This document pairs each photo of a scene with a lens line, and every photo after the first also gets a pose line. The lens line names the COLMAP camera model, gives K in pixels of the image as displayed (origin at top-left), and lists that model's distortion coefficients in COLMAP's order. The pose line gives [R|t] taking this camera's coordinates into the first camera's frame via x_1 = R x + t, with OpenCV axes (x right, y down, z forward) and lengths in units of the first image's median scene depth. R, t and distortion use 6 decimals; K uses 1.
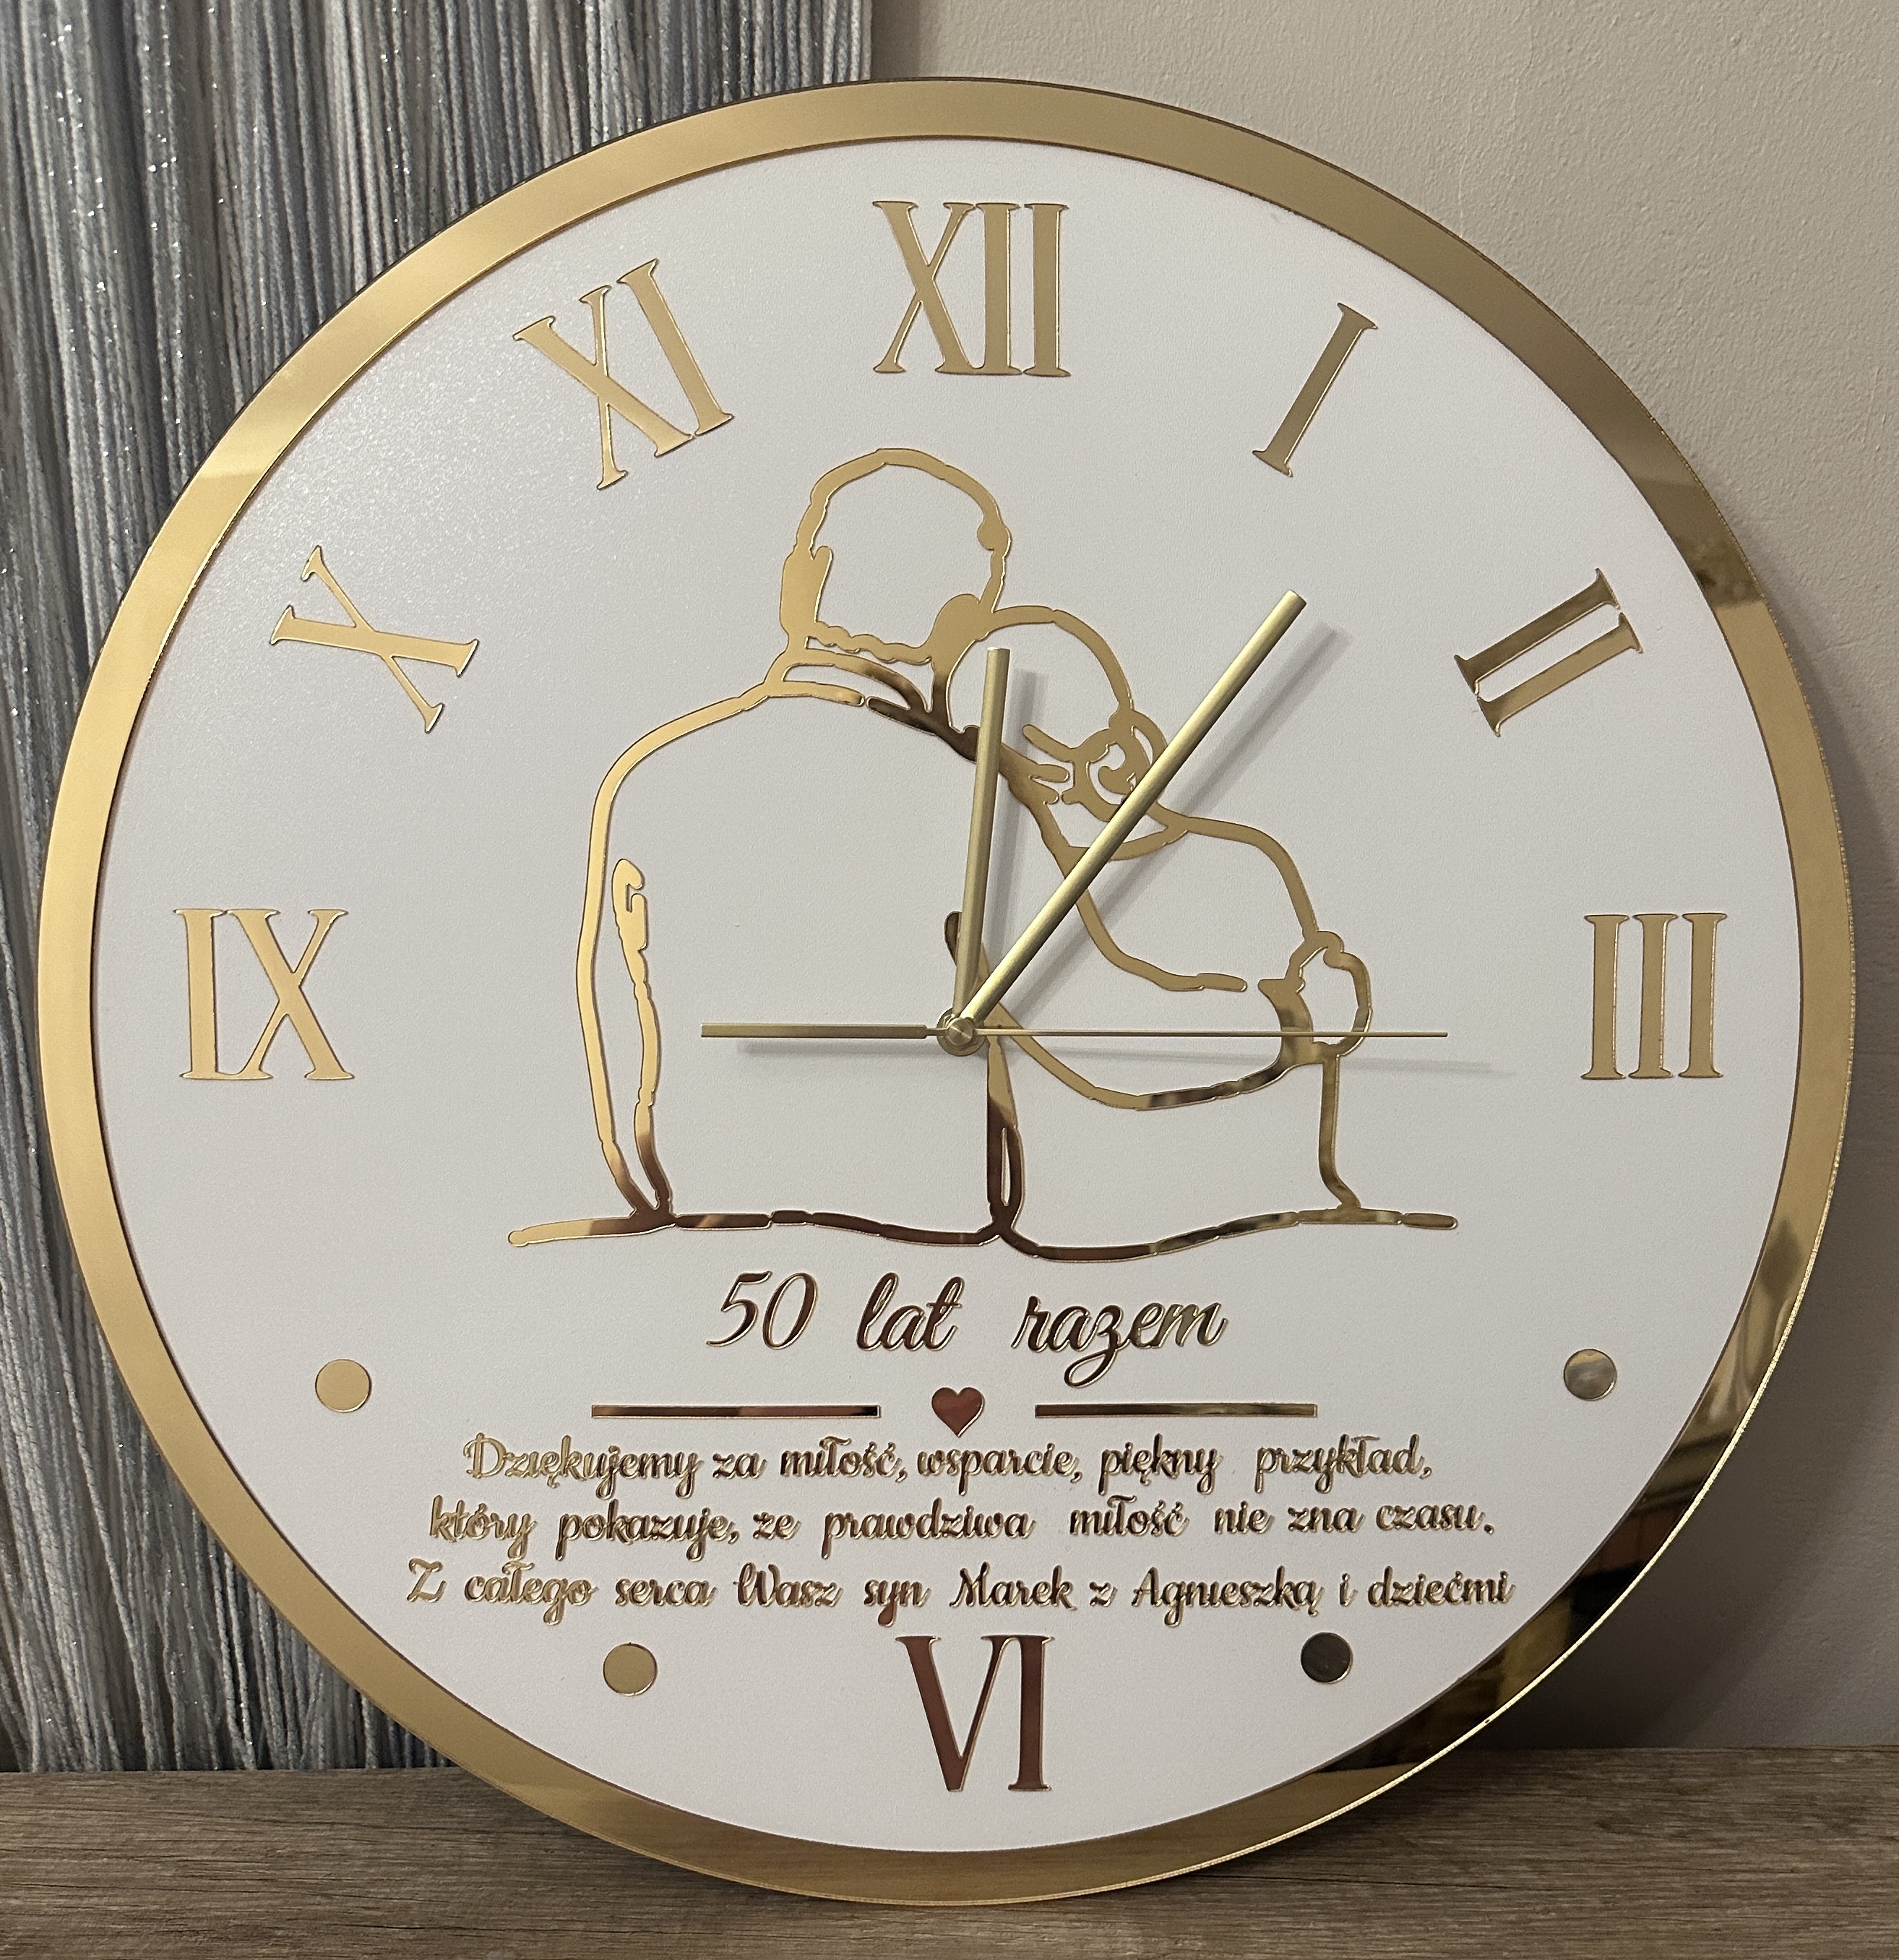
lens RADIAL K [[2980.4, 0, 1052.7], [0, 2980.4, 982.3], [0, 0, 1]] dist [0.231122, -0.806460]
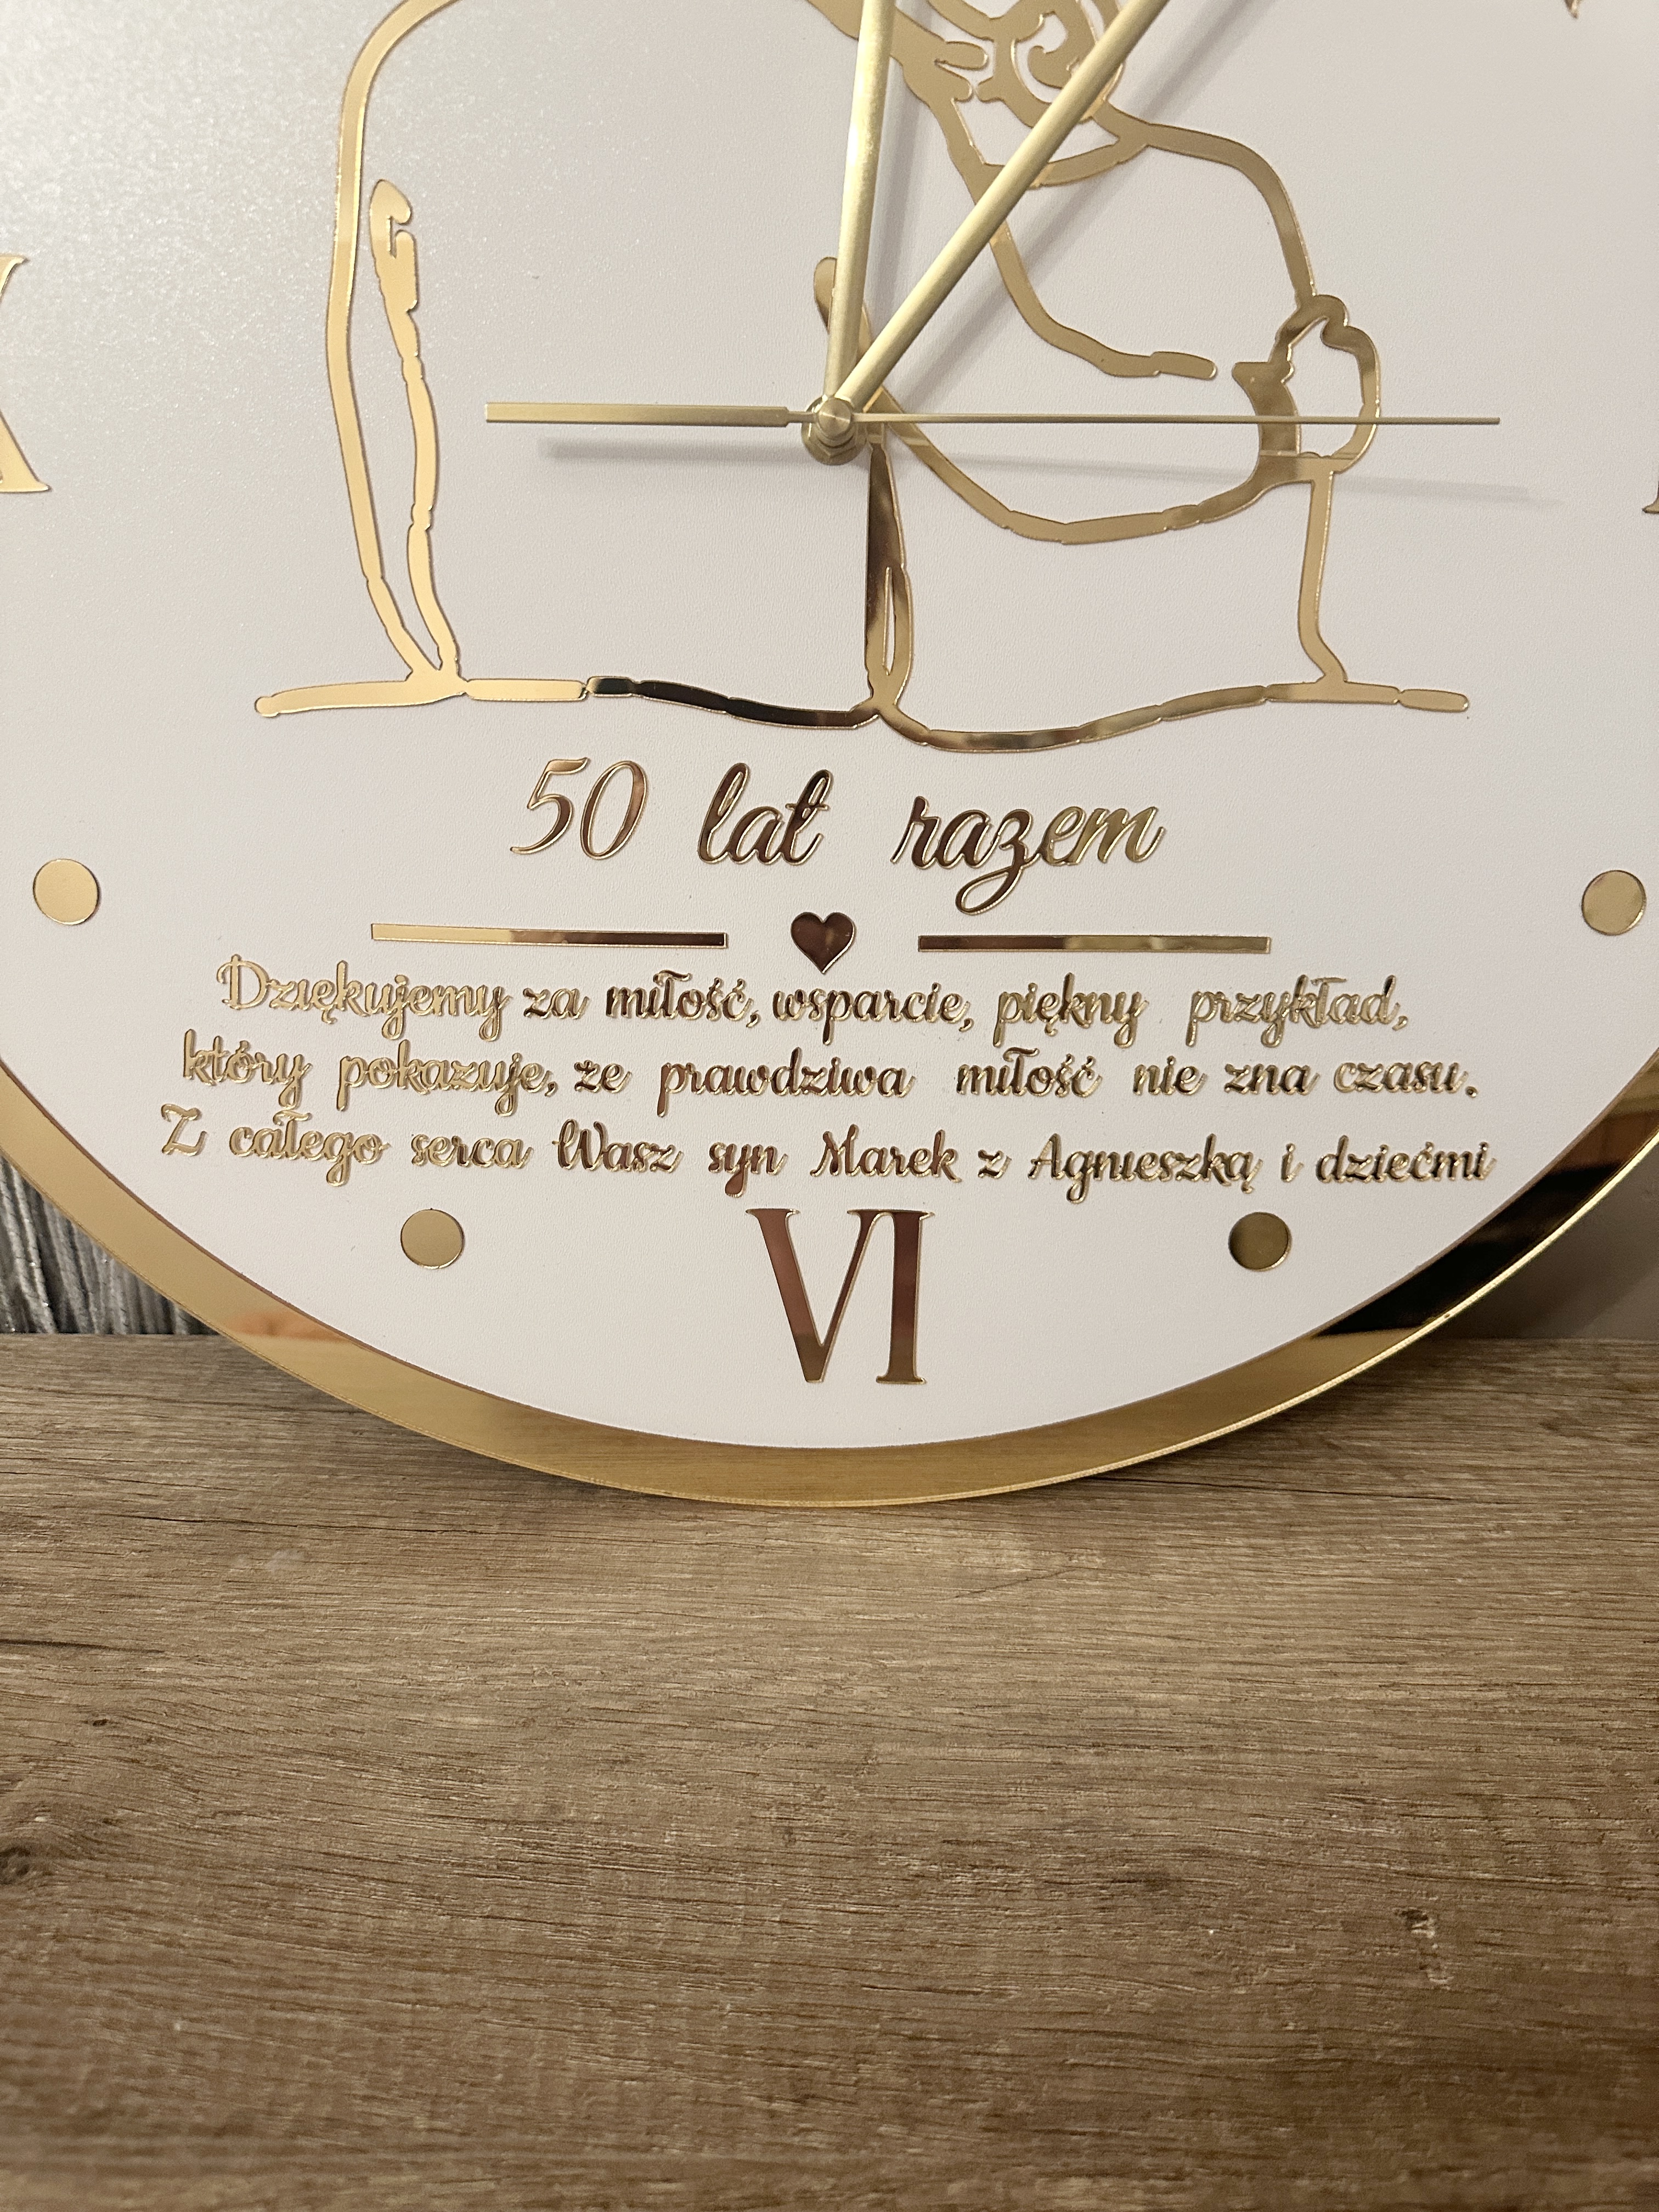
lens RADIAL K [[1546.8, 0, 829.5], [0, 1546.8, 1106.0], [0, 0, 1]] dist [-0.000659, 0.000409]
pose [[0.999742, 0.016059, -0.016043, -0.022389], [-0.013418, 0.988137, 0.152990, 0.122980], [0.018309, -0.152736, 0.988097, 0.579123]]
